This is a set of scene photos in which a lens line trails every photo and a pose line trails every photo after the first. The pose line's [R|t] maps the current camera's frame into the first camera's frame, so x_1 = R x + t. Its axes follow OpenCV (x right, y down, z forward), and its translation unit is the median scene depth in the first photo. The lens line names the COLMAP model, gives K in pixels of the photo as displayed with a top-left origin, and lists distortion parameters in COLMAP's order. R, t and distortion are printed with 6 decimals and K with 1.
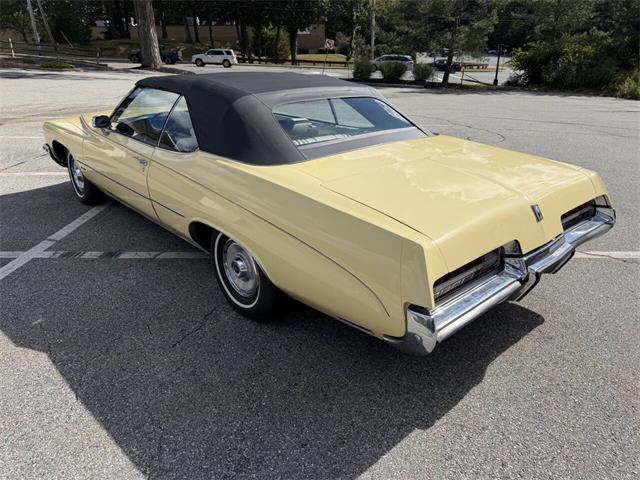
lens RADIAL K [[463.5, 0, 329.4], [0, 463.5, 250.7], [0, 0, 1]] dist [0.033330, -0.039384]
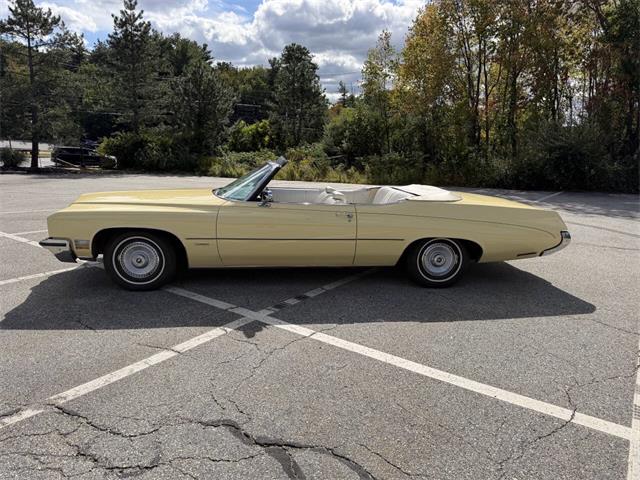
lens RADIAL K [[463.5, 0, 323.6], [0, 463.5, 249.1], [0, 0, 1]] dist [0.033330, -0.039384]
pose [[0.582795, -0.157096, 0.797289, -1.421175], [0.291227, 0.956342, -0.024443, -0.068610], [-0.758641, 0.246438, 0.603102, 0.185873]]
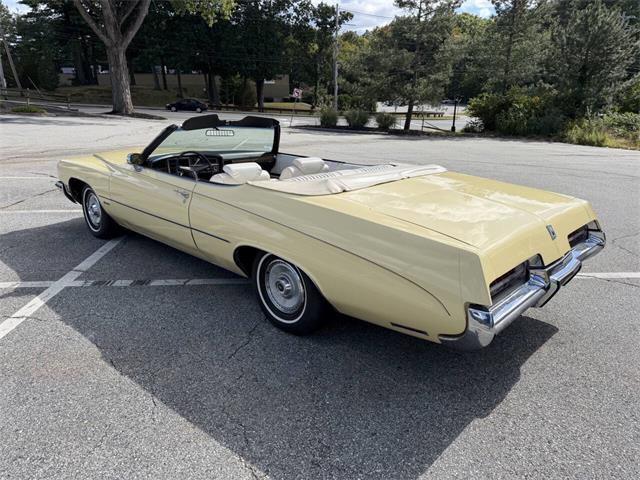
lens RADIAL K [[463.5, 0, 321.8], [0, 463.5, 247.1], [0, 0, 1]] dist [0.033330, -0.039384]
pose [[0.997721, -0.010552, 0.066649, -0.132592], [0.017002, 0.995144, -0.096955, 0.038668], [-0.065302, 0.097867, 0.993055, -0.083344]]
